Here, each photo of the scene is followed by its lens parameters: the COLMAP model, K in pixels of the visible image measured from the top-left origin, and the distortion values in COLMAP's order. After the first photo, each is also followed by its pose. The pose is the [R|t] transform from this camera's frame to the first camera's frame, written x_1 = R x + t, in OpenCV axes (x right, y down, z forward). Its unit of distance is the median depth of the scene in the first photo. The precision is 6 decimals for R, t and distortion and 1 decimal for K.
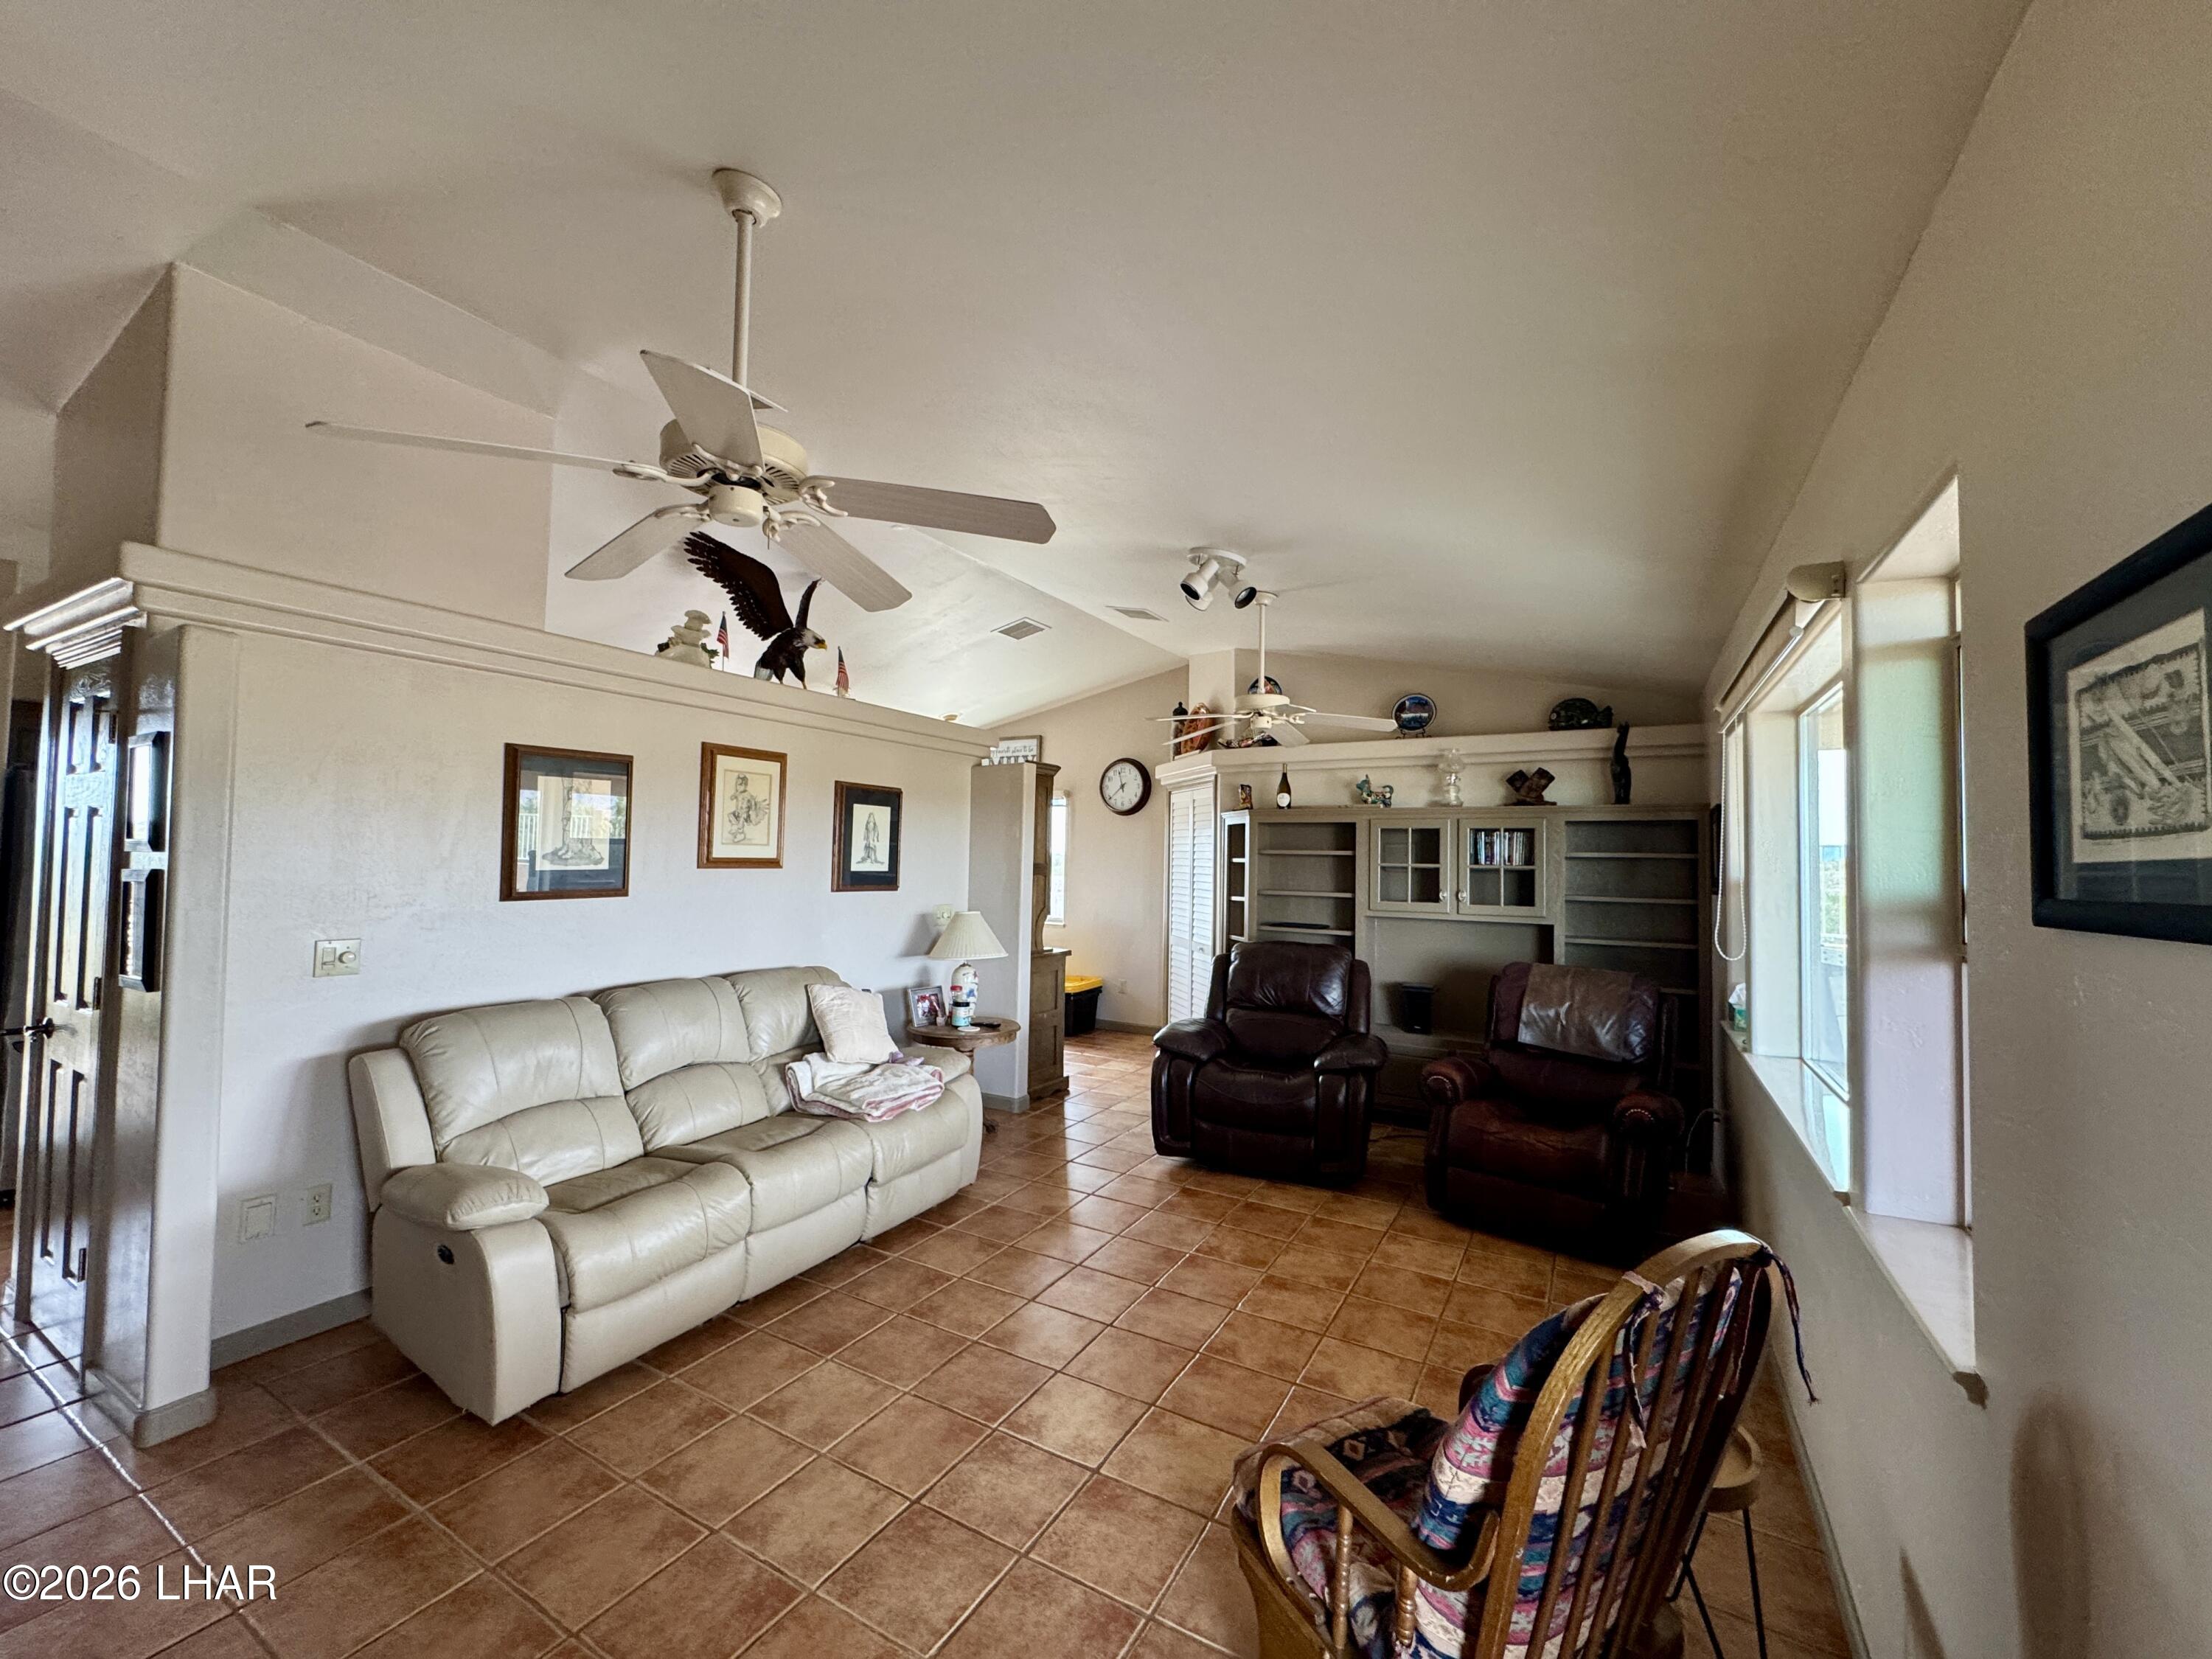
lens RADIAL K [[883.8, 0, 1098.6], [0, 883.8, 833.2], [0, 0, 1]] dist [-0.000286, -0.000349]
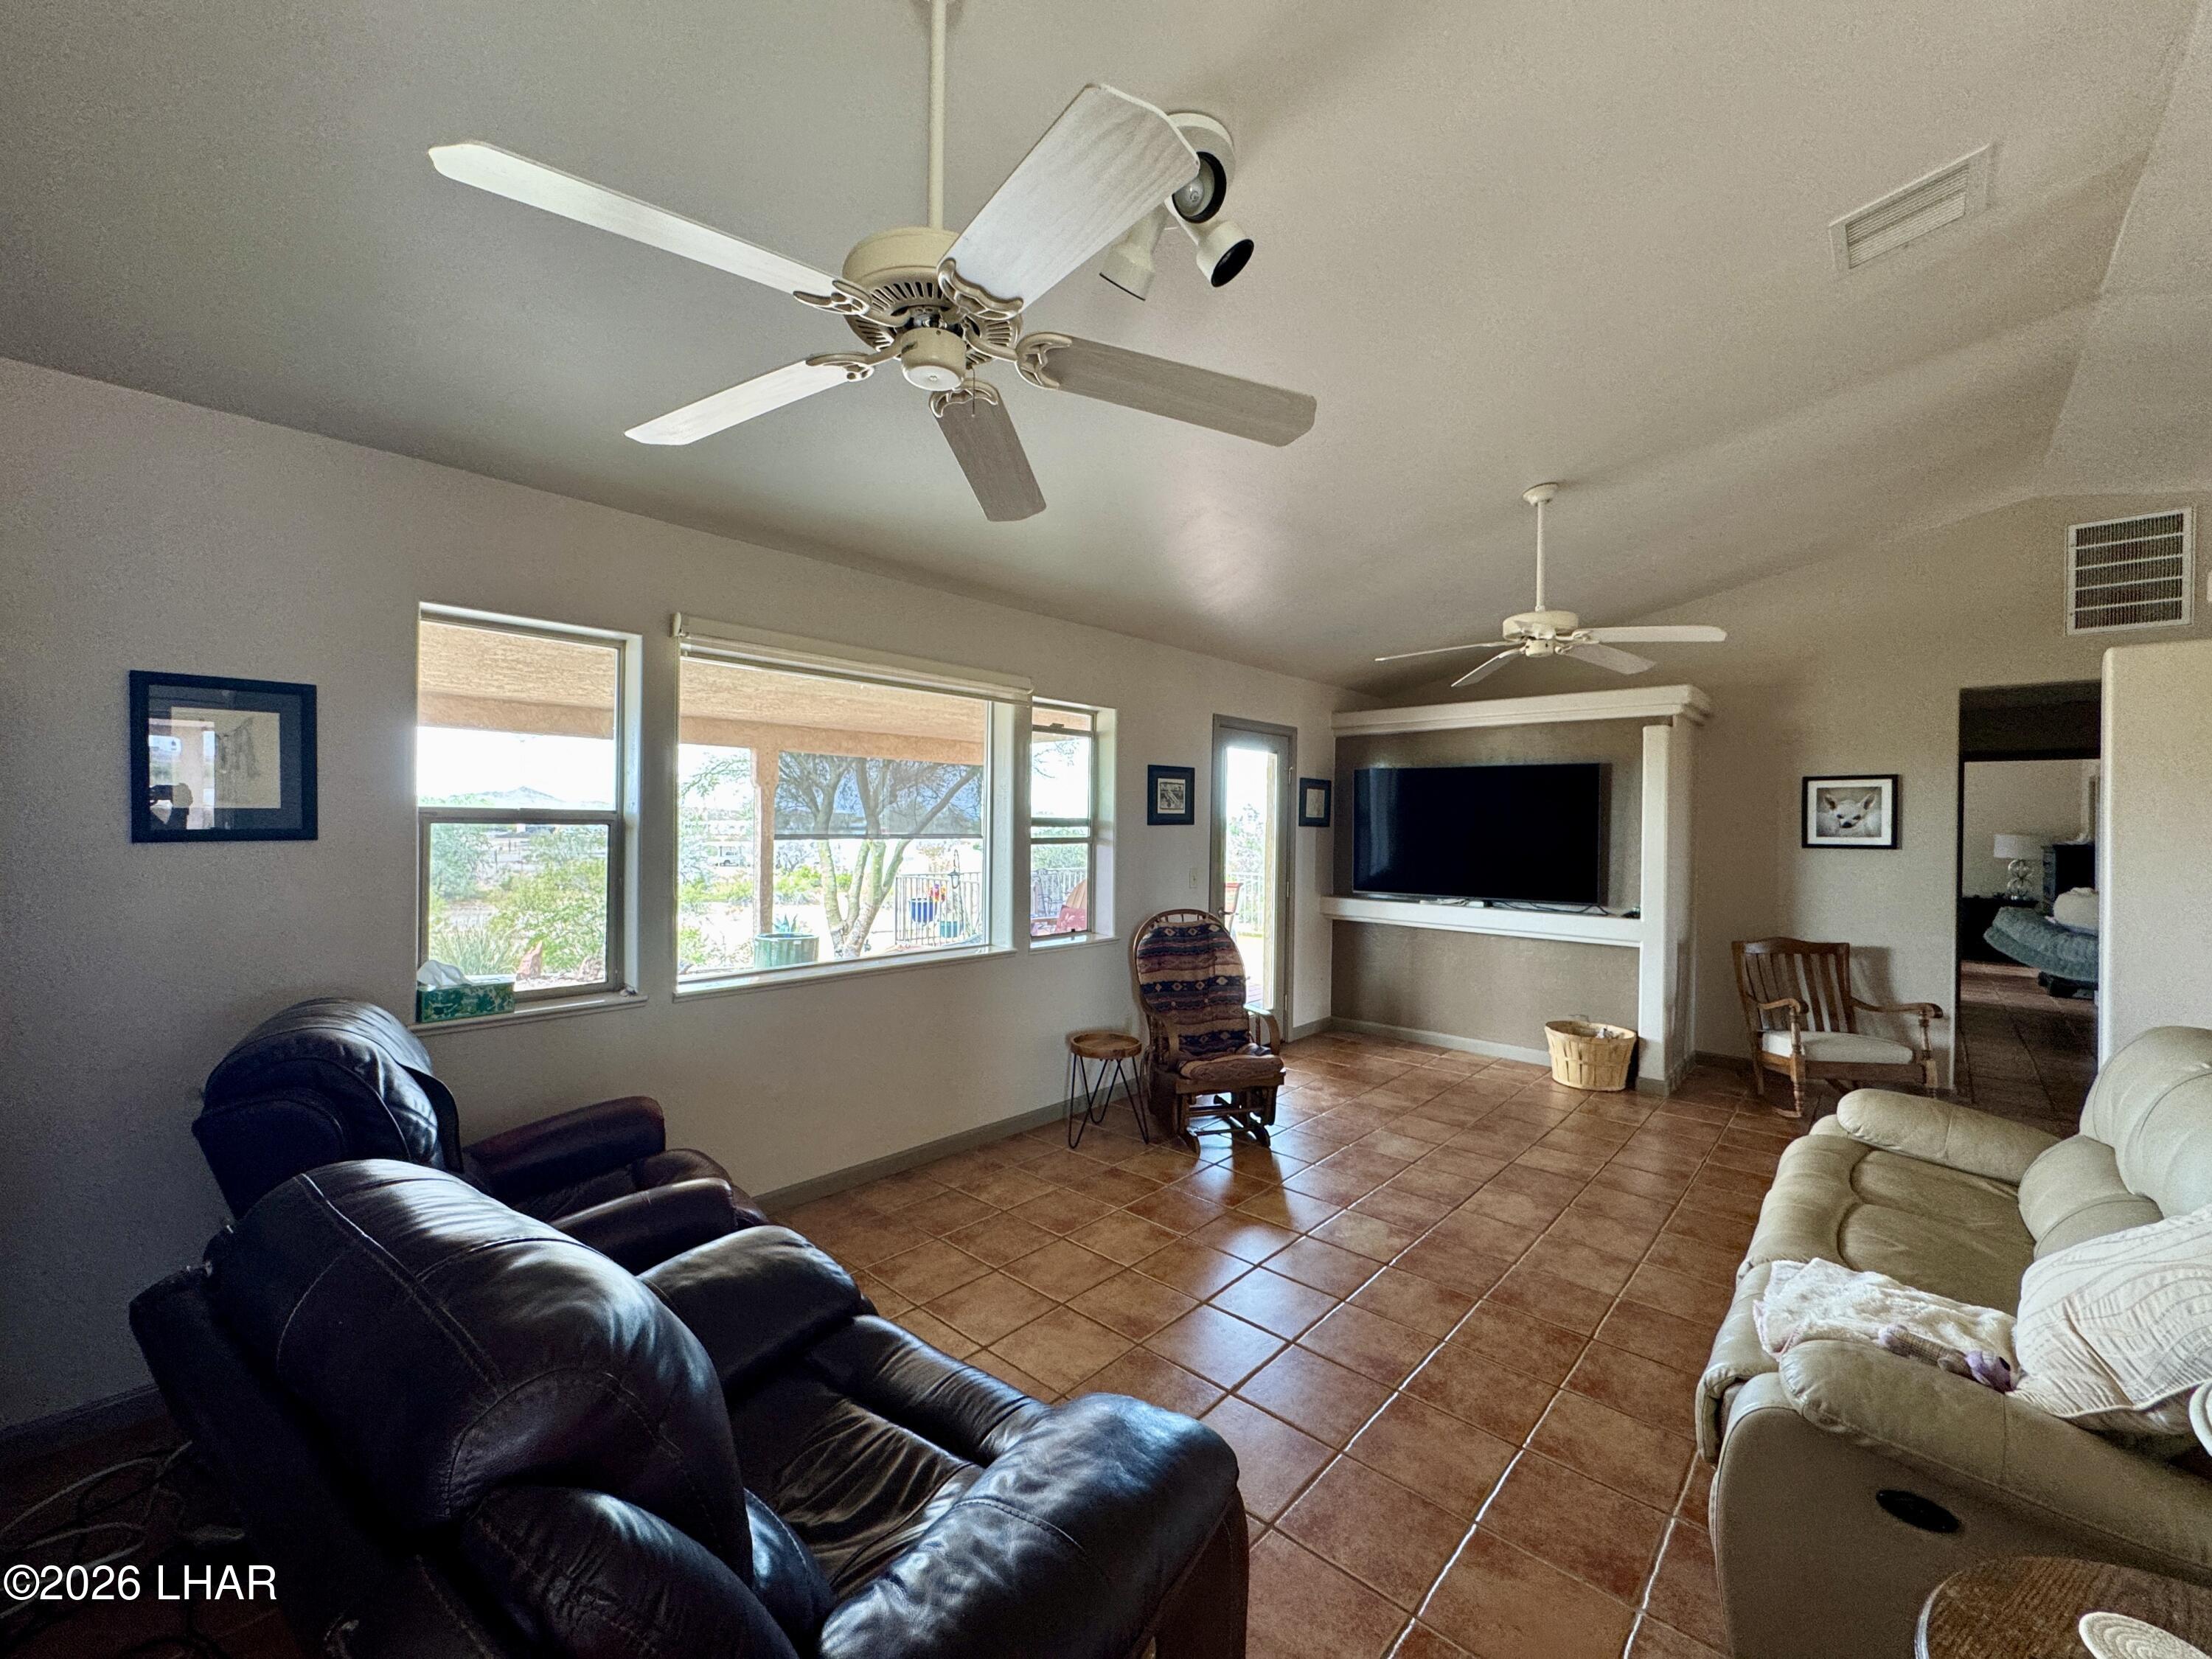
lens RADIAL K [[883.8, 0, 1100.9], [0, 883.8, 826.7], [0, 0, 1]] dist [-0.000286, -0.000349]
pose [[-0.975965, -0.032211, 0.215536, 0.061318], [-0.036852, 0.999167, -0.017547, 0.056054], [-0.214791, -0.025069, -0.976338, 1.559888]]
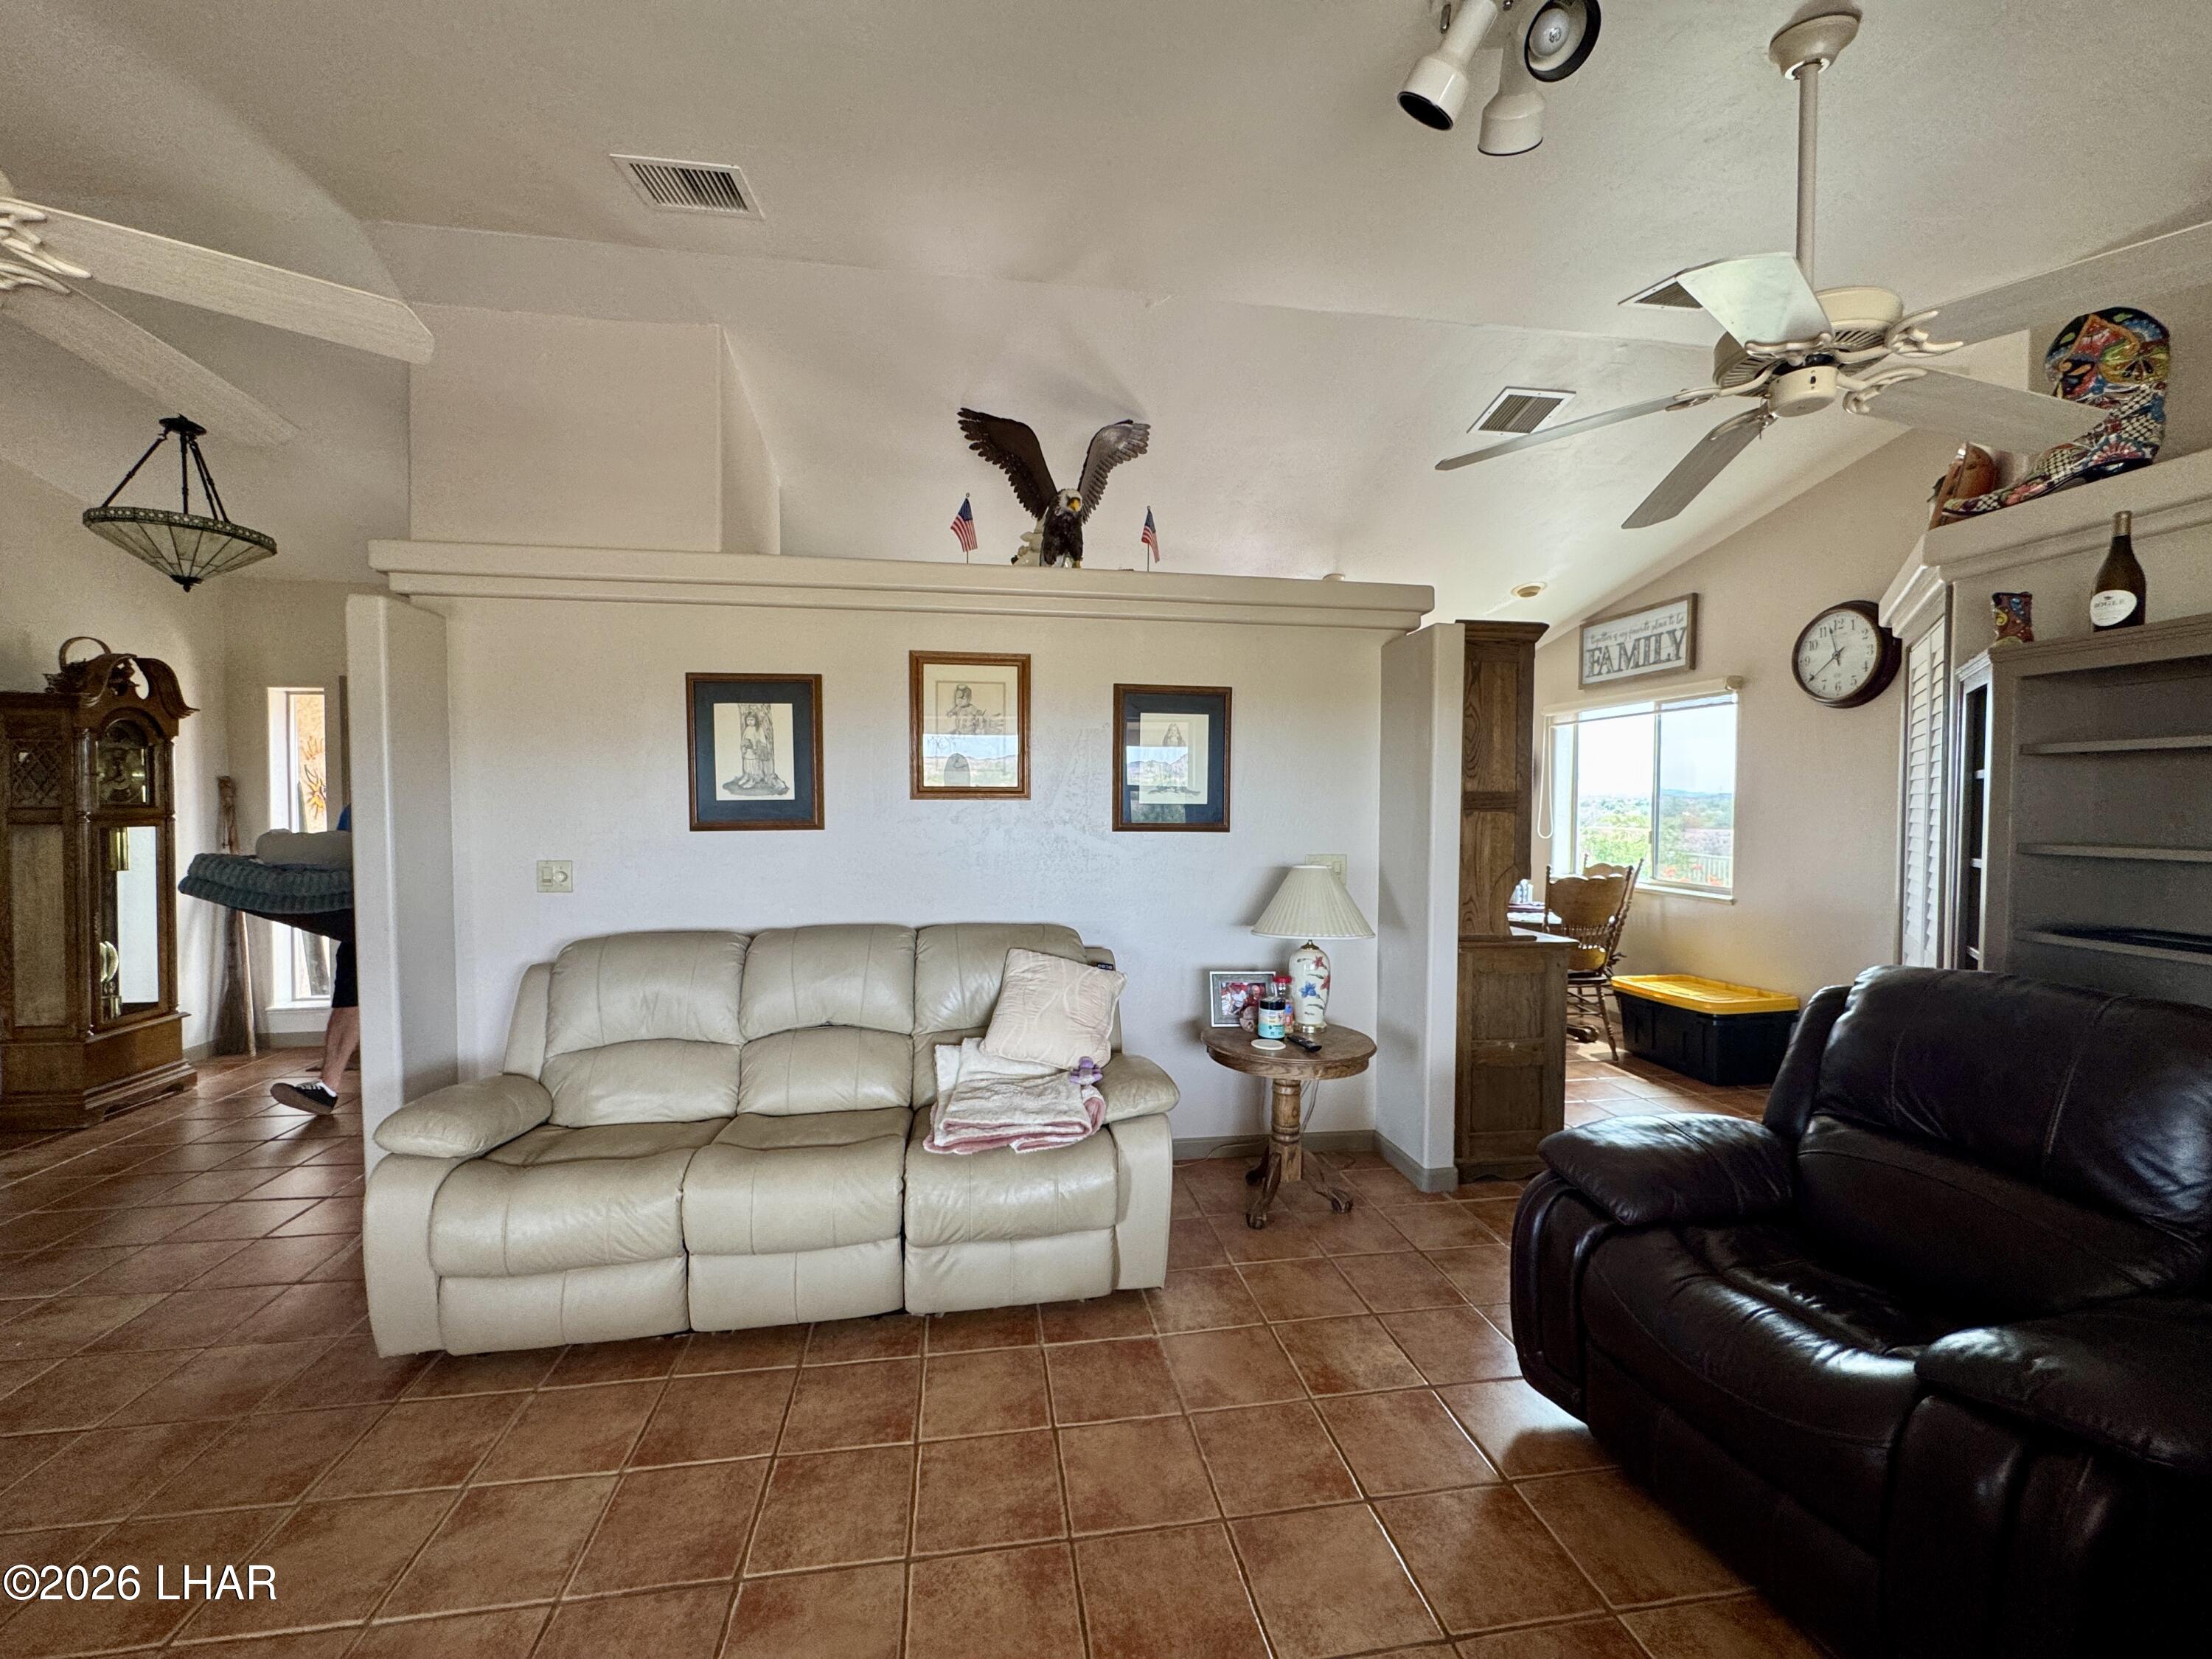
lens RADIAL K [[883.8, 0, 1110.5], [0, 883.8, 829.7], [0, 0, 1]] dist [-0.000286, -0.000349]
pose [[0.631449, 0.006575, -0.775390, 0.351034], [0.030996, 0.998951, 0.033712, 0.048121], [0.774798, -0.045321, 0.630582, 0.632232]]
